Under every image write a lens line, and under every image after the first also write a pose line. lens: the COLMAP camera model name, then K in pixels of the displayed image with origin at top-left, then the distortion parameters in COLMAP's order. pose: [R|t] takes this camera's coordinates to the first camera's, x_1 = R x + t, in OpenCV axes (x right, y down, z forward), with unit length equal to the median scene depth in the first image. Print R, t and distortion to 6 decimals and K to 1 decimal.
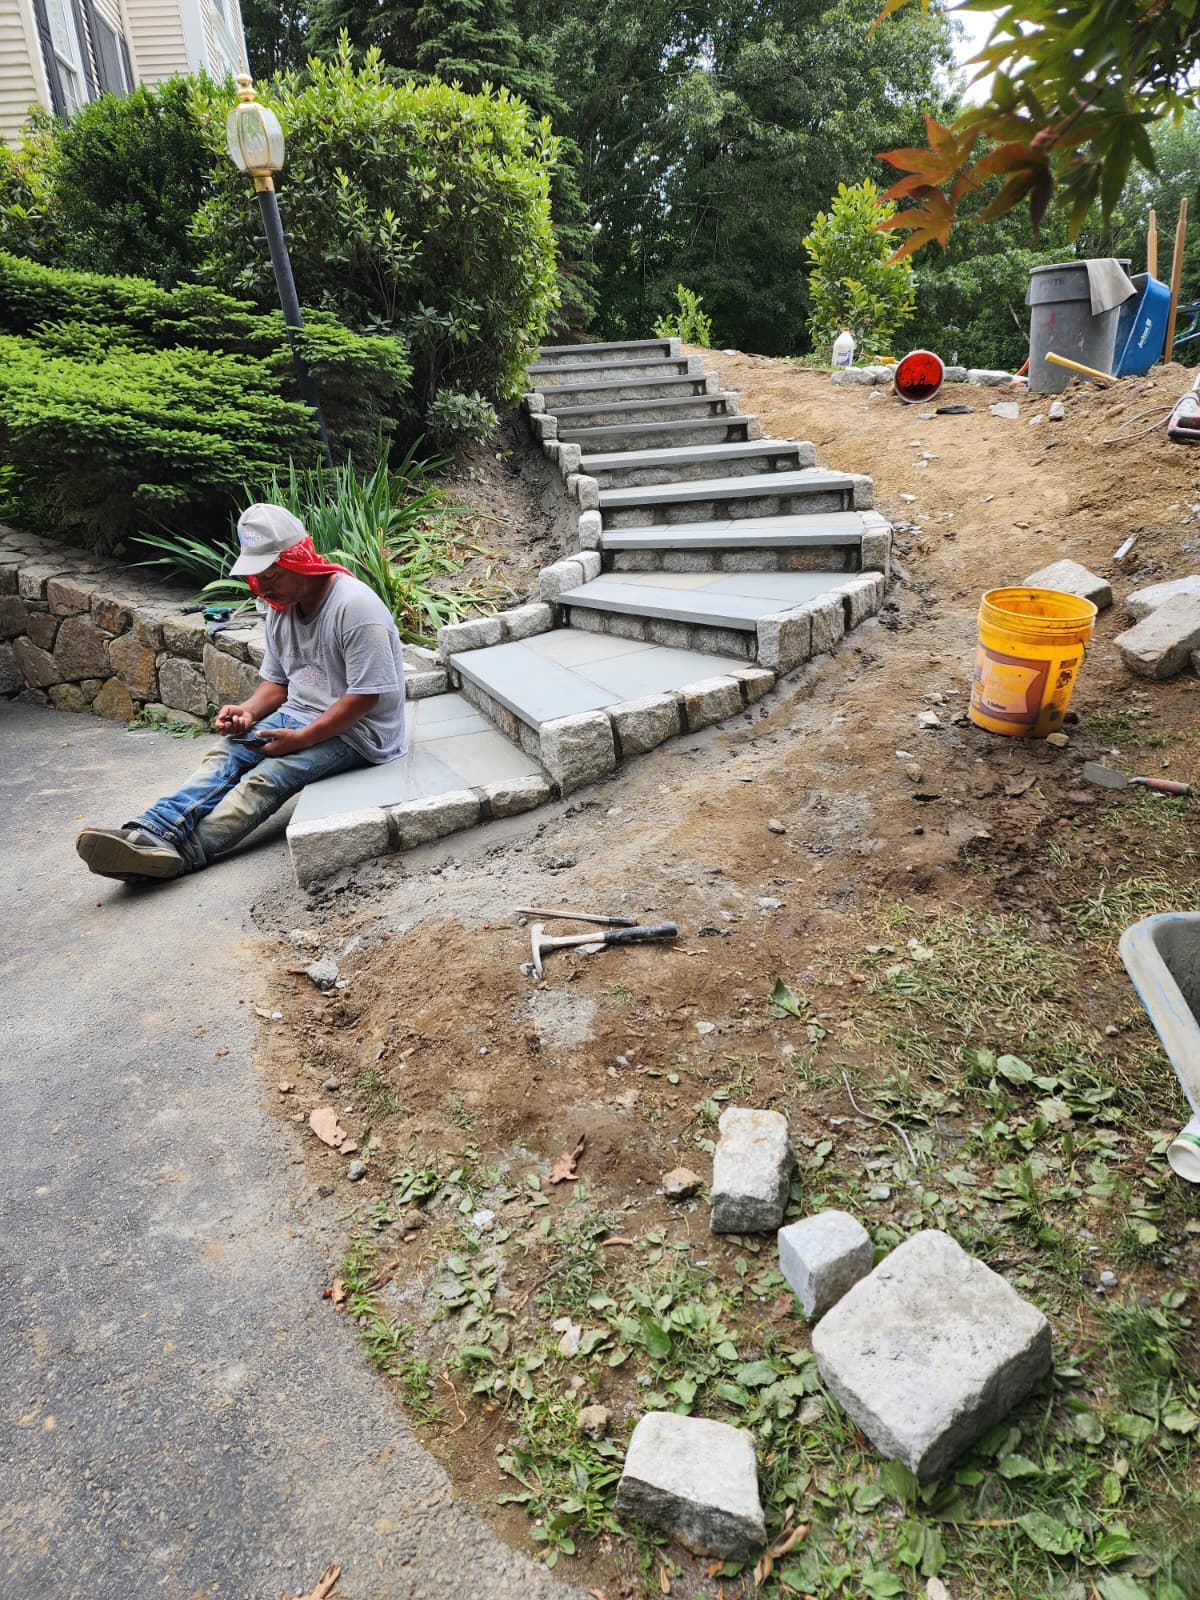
lens RADIAL K [[1085.3, 0, 598.5], [0, 1085.3, 801.5], [0, 0, 1]] dist [0.037659, -0.015044]
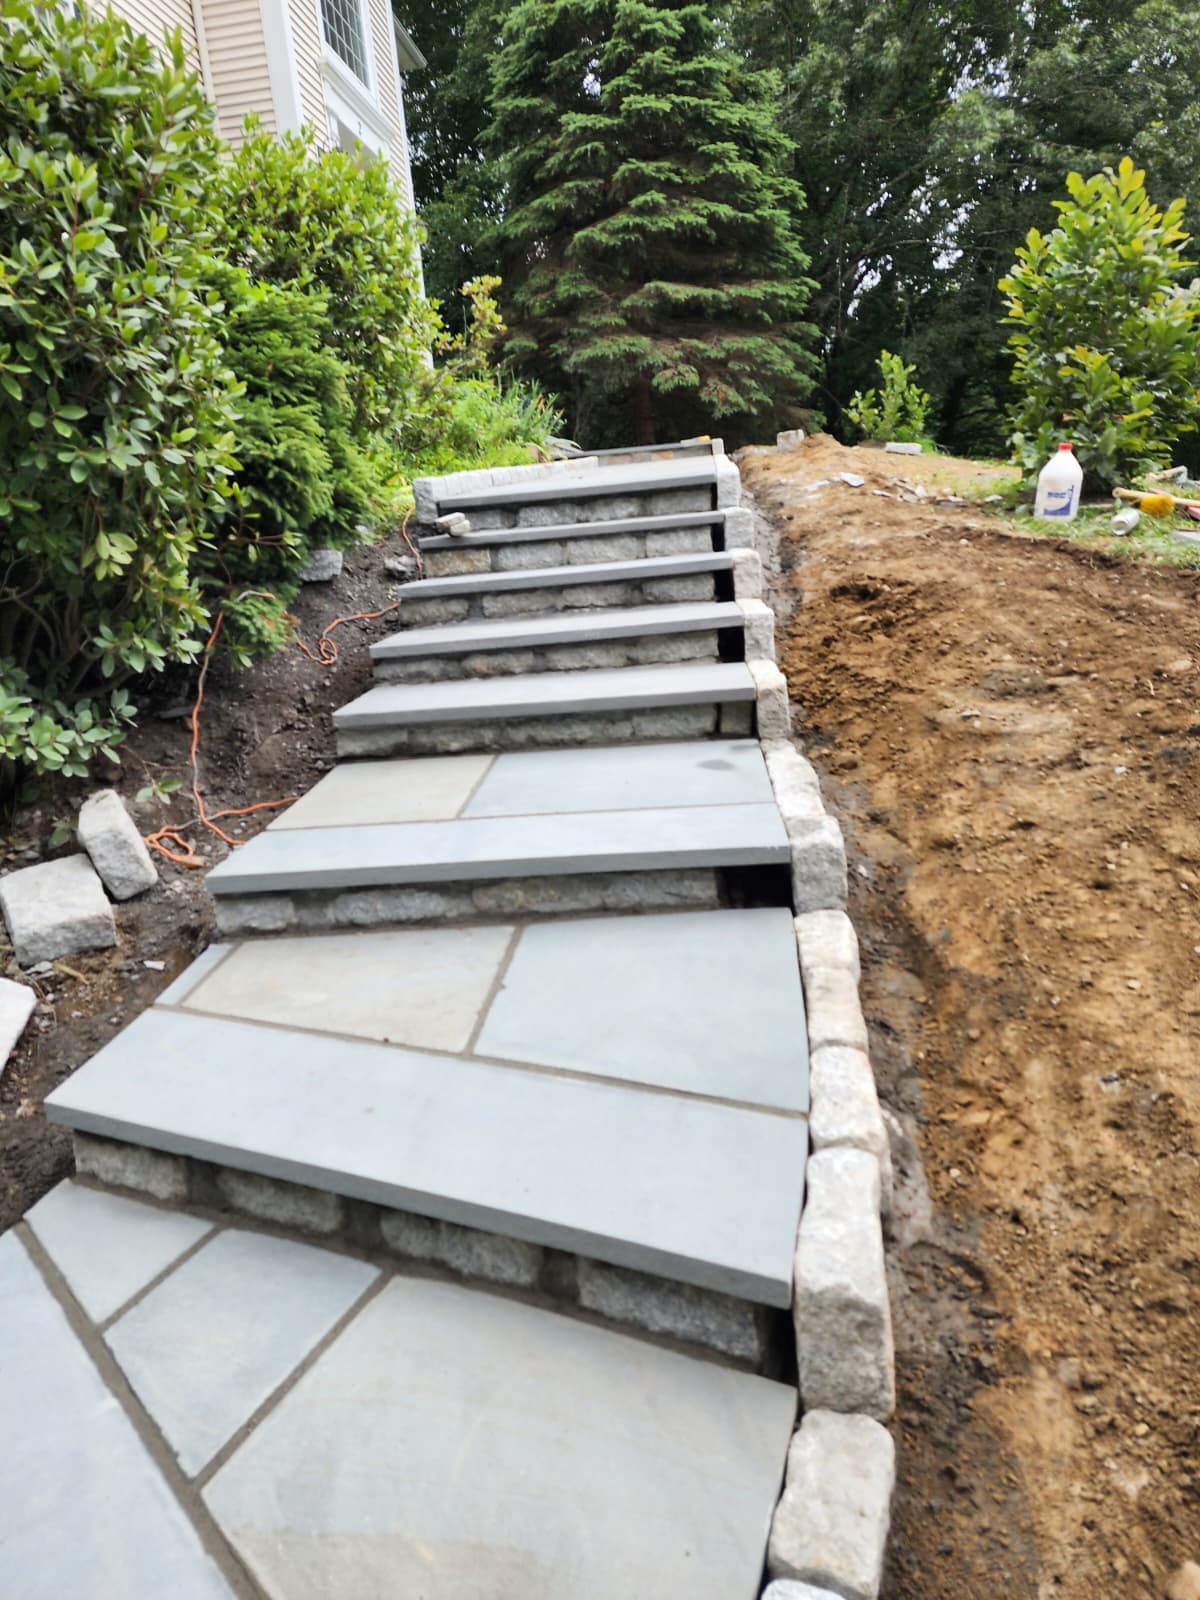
lens RADIAL K [[1085.3, 0, 600.3], [0, 1085.3, 798.4], [0, 0, 1]] dist [0.037659, -0.015044]
pose [[0.969015, 0.053765, -0.241079, 0.066699], [-0.065227, 0.997076, -0.039816, -0.105068], [0.238234, 0.054307, 0.969688, 0.207544]]
